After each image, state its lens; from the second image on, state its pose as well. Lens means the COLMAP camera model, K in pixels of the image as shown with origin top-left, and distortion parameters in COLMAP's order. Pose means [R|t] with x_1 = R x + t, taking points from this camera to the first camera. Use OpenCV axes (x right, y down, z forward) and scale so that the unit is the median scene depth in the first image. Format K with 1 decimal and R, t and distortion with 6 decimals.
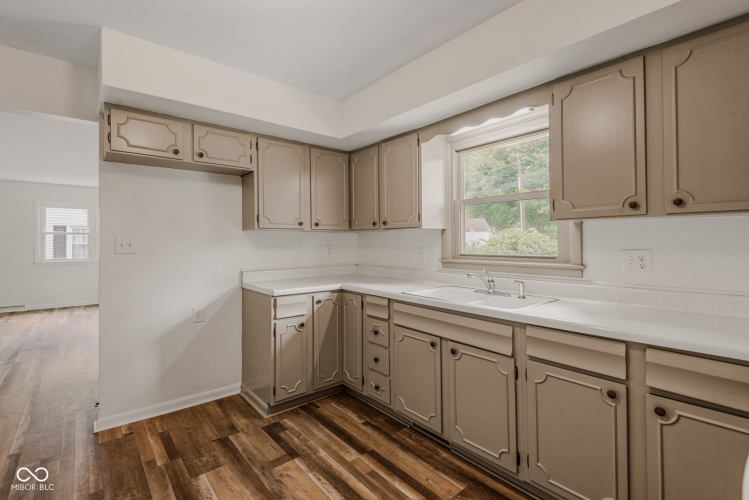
lens RADIAL K [[344.1, 0, 372.3], [0, 344.1, 237.3], [0, 0, 1]] dist [0.035904, -0.019053]
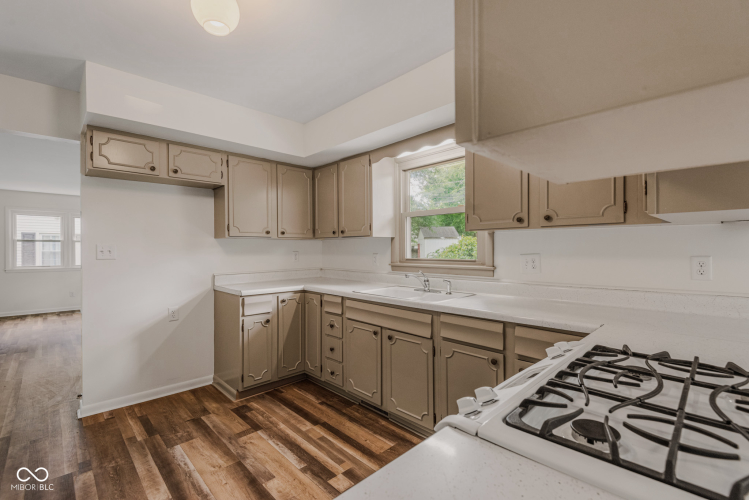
lens RADIAL K [[340.2, 0, 374.7], [0, 340.2, 245.8], [0, 0, 1]] dist [0.033579, -0.019549]
pose [[0.998004, -0.000405, 0.063156, 0.082483], [0.000176, 0.999993, 0.003626, 0.000232], [-0.063157, -0.003608, 0.997997, -0.158016]]
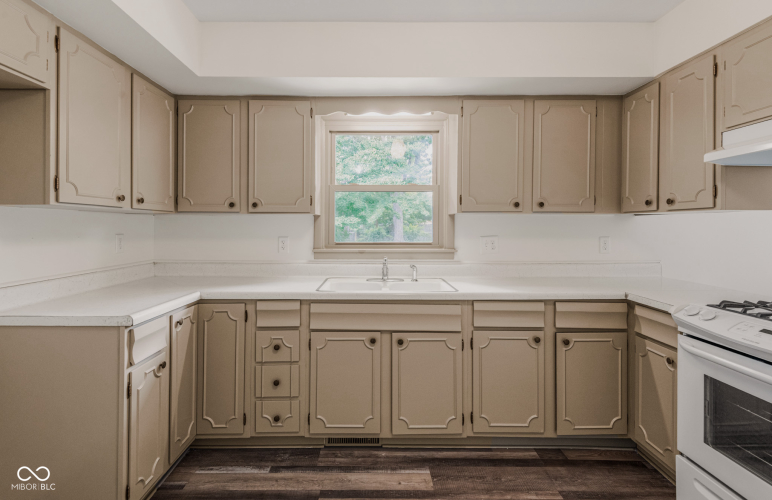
lens RADIAL K [[376.7, 0, 371.2], [0, 376.7, 225.0], [0, 0, 1]] dist [0.017501, -0.001087]
pose [[0.644490, 0.012483, 0.764511, -0.502759], [-0.013759, 0.999894, -0.004727, 0.004123], [-0.764489, -0.007473, 0.644593, 0.297299]]
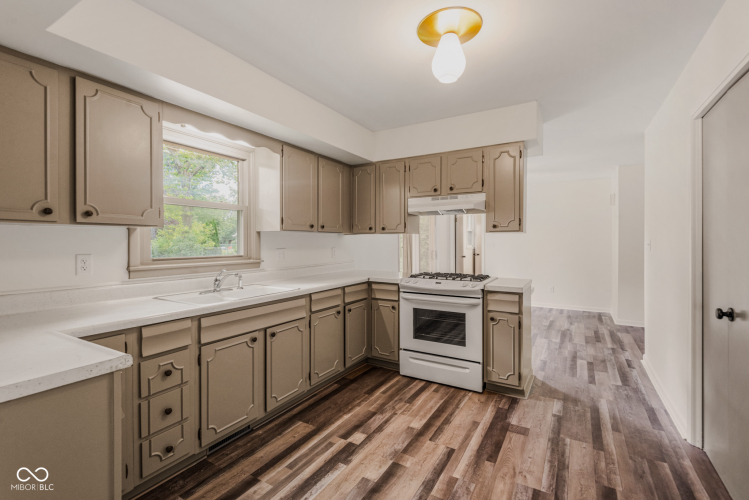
lens RADIAL K [[340.2, 0, 374.7], [0, 340.2, 245.8], [0, 0, 1]] dist [0.033579, -0.019549]
pose [[-0.332595, 0.000132, 0.943070, -0.796107], [-0.003112, 0.999994, -0.001238, 0.015513], [-0.943065, -0.003347, -0.332593, 0.837678]]
